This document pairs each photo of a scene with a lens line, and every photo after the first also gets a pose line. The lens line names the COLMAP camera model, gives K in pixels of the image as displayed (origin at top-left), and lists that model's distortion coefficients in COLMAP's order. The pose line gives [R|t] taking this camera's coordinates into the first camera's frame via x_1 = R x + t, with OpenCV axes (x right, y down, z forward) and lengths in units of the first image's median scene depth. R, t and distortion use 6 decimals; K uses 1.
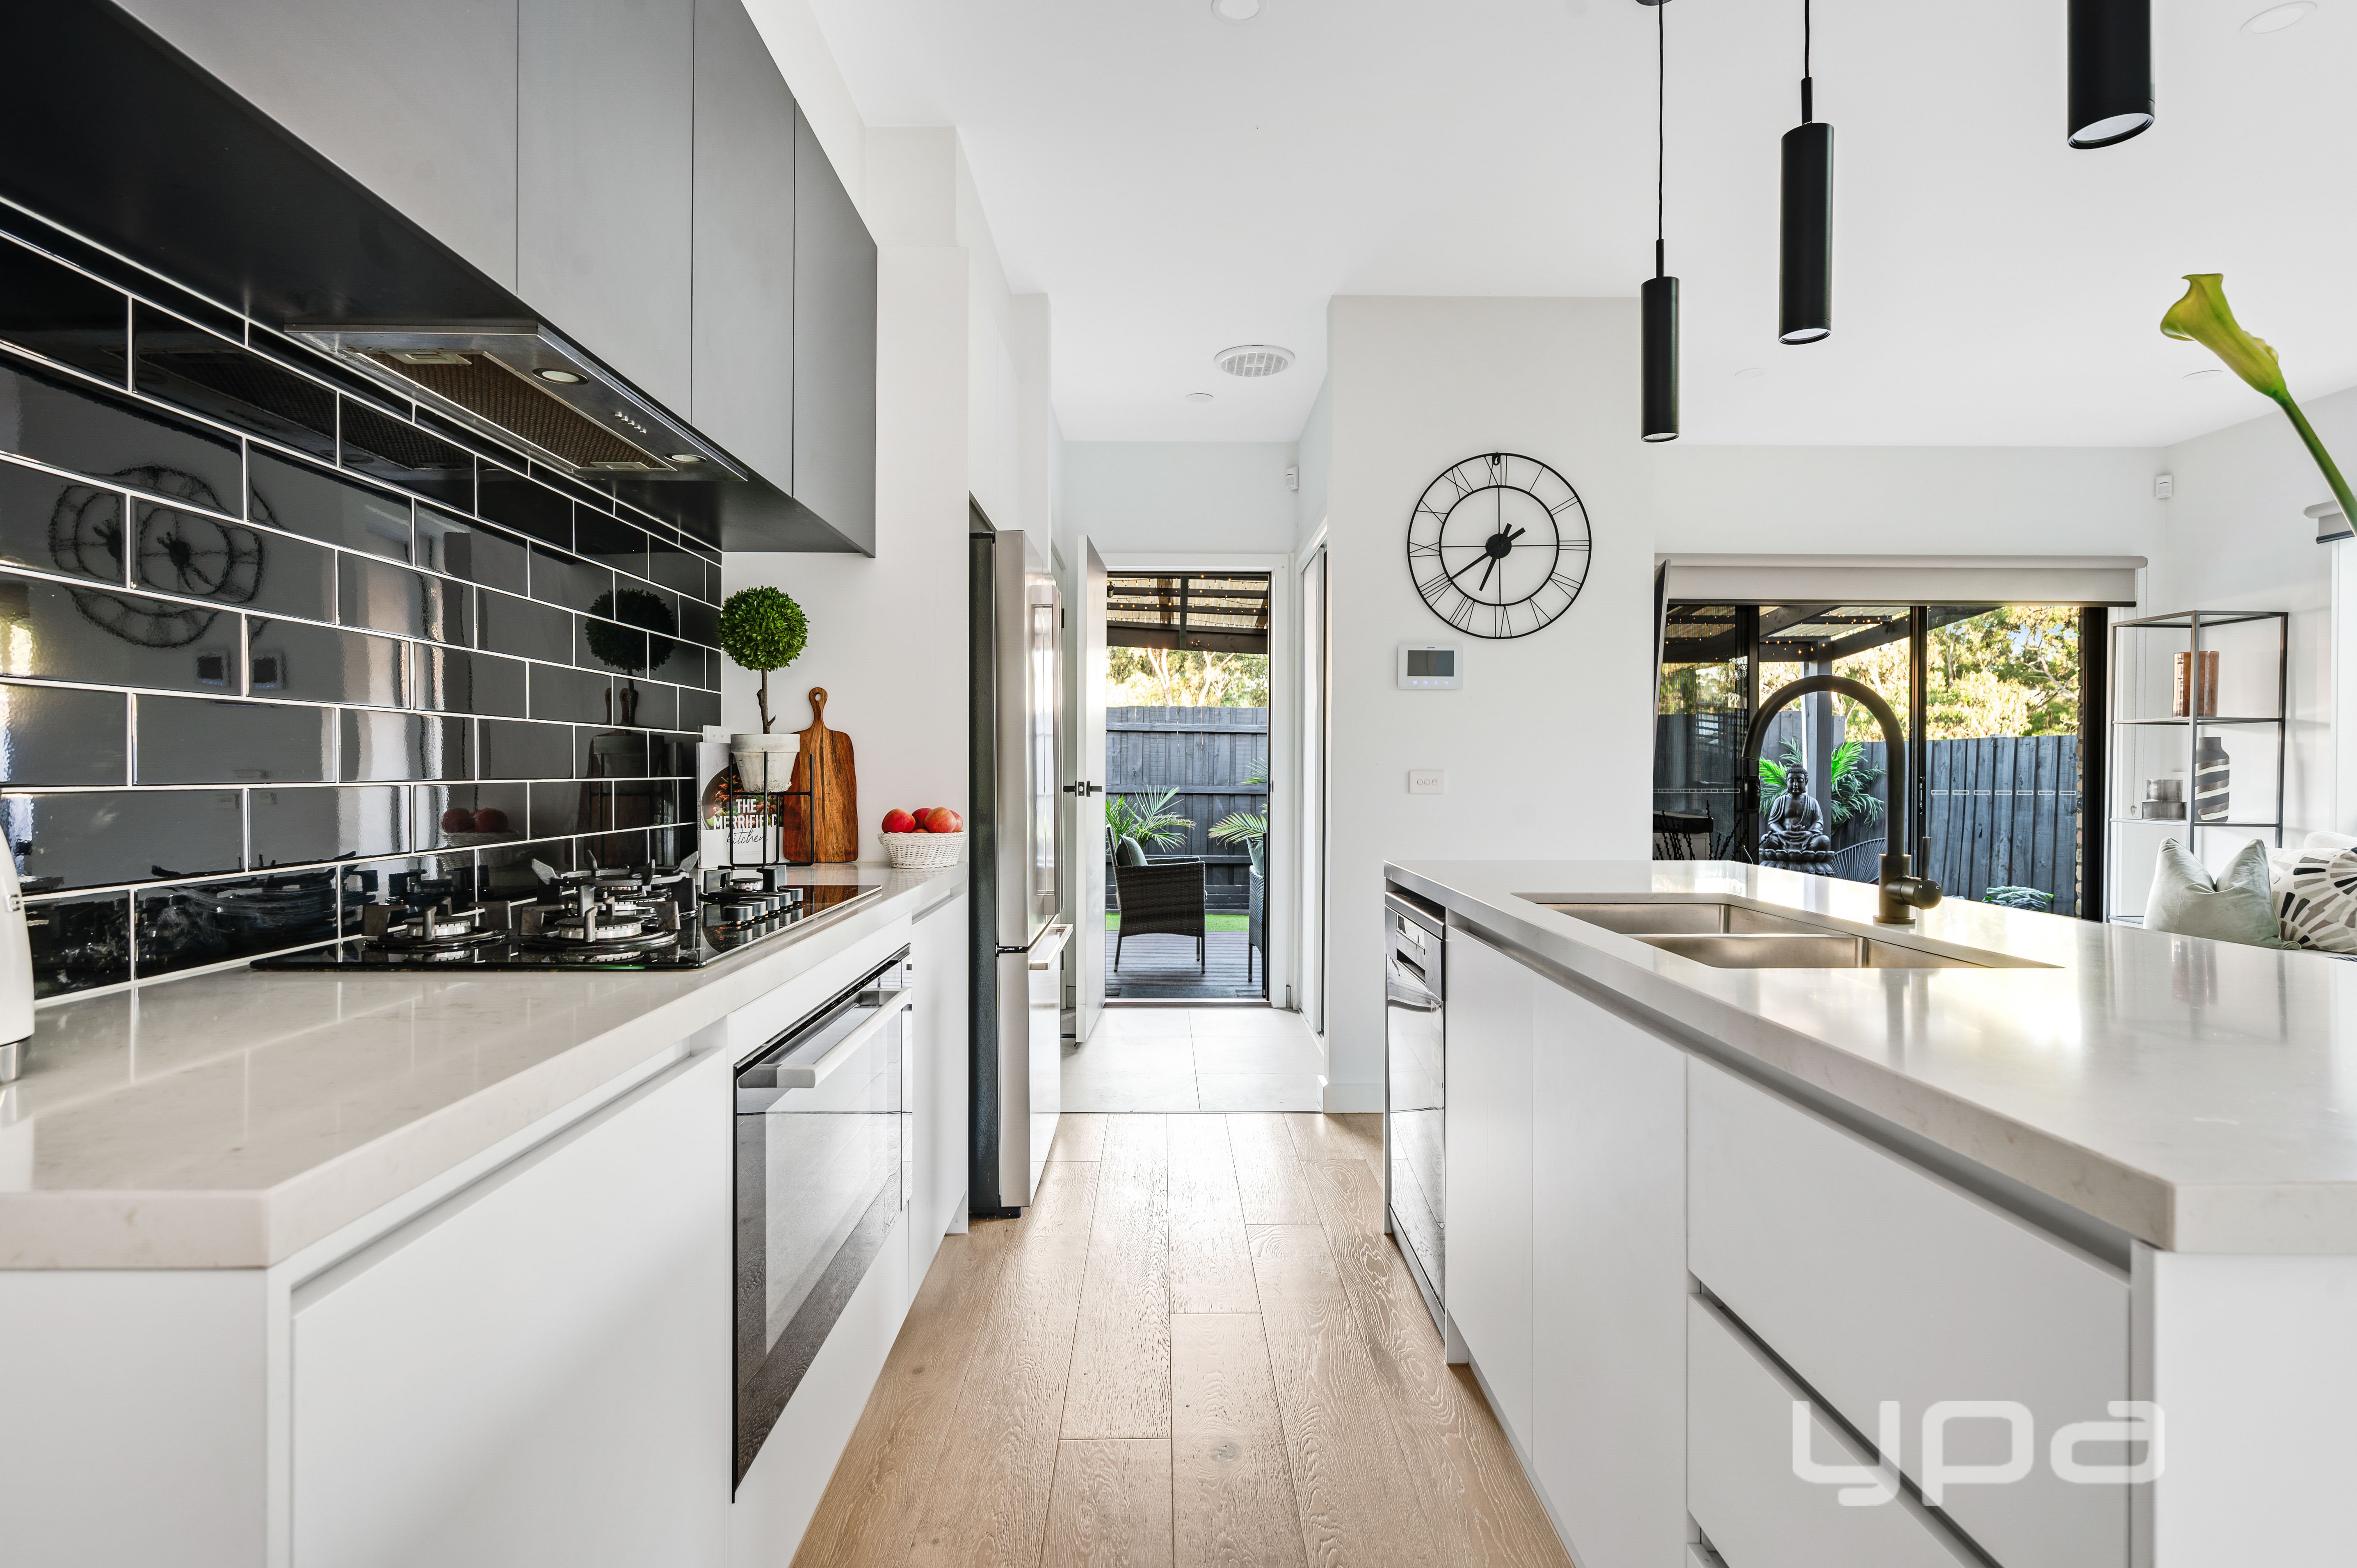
lens RADIAL K [[1180.9, 0, 1158.9], [0, 1180.9, 774.4], [0, 0, 1]] dist [0.002252, -0.001023]
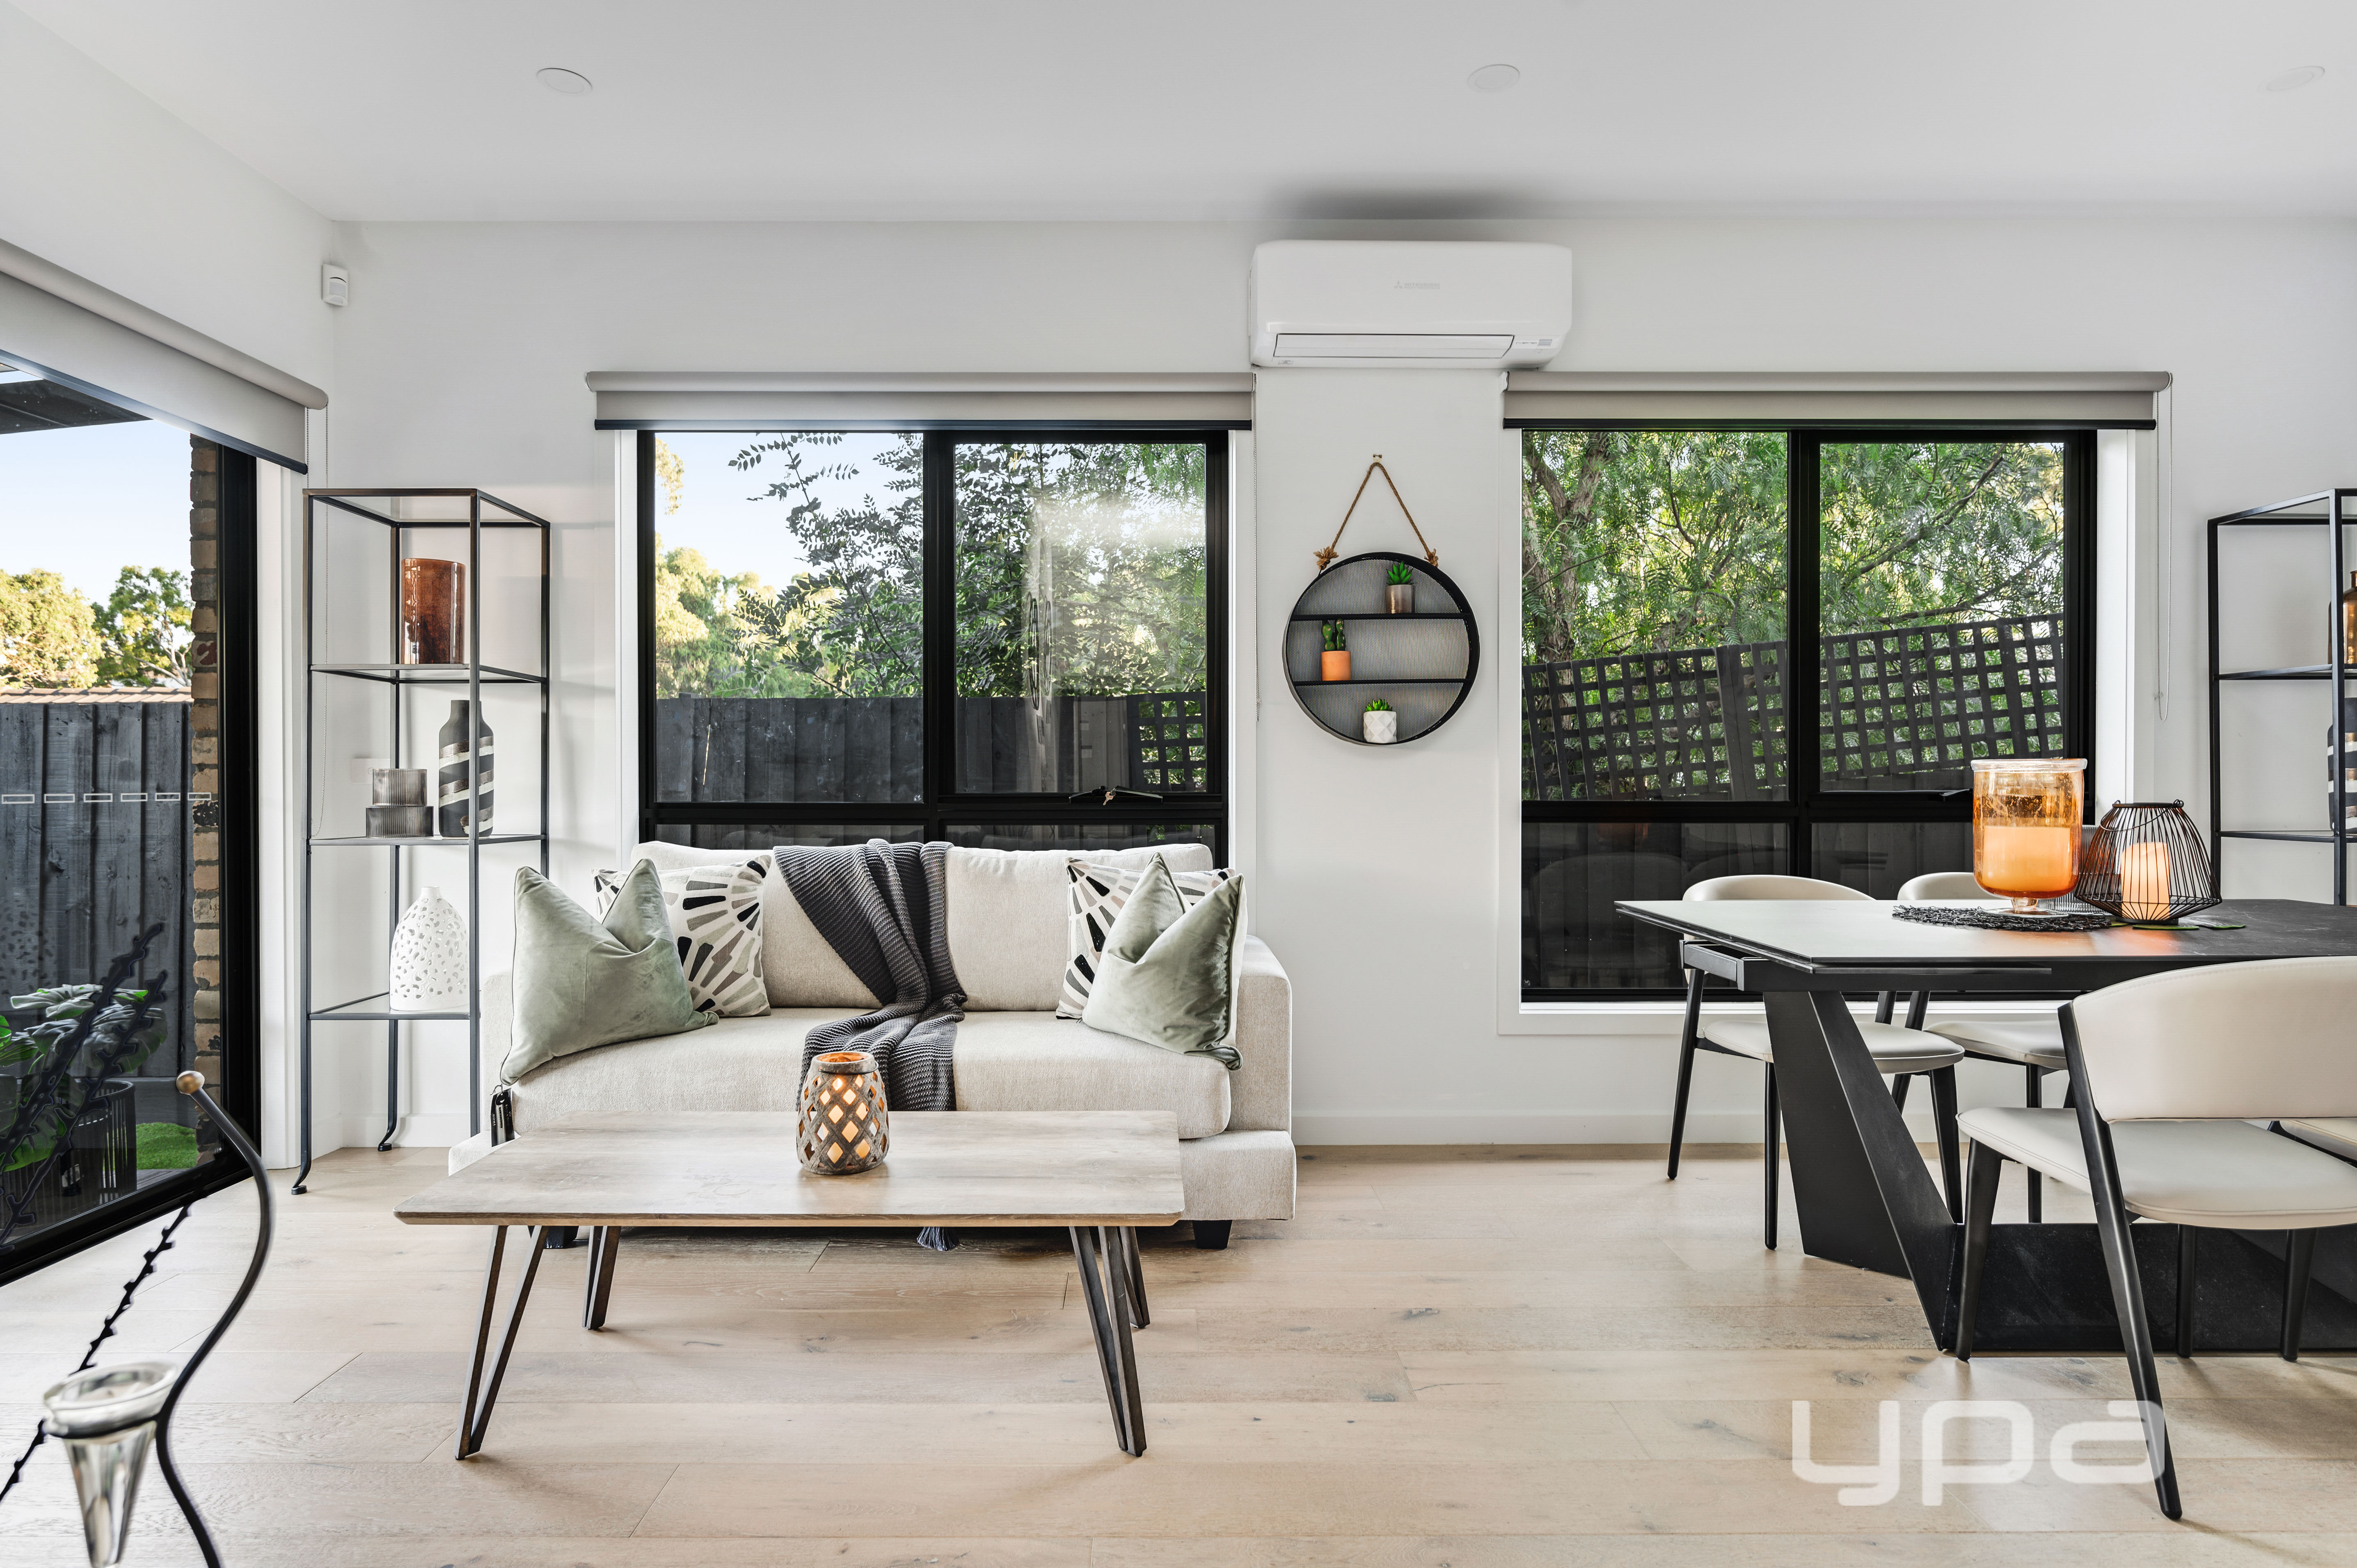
lens RADIAL K [[1245.9, 0, 1179.0], [0, 1245.9, 792.5], [0, 0, 1]] dist [0.002091, -0.002185]
pose [[-0.010205, -0.011457, 0.999882, 0.302319], [0.007261, 0.999907, 0.011531, 0.015514], [-0.999922, 0.007377, -0.010121, 0.837750]]
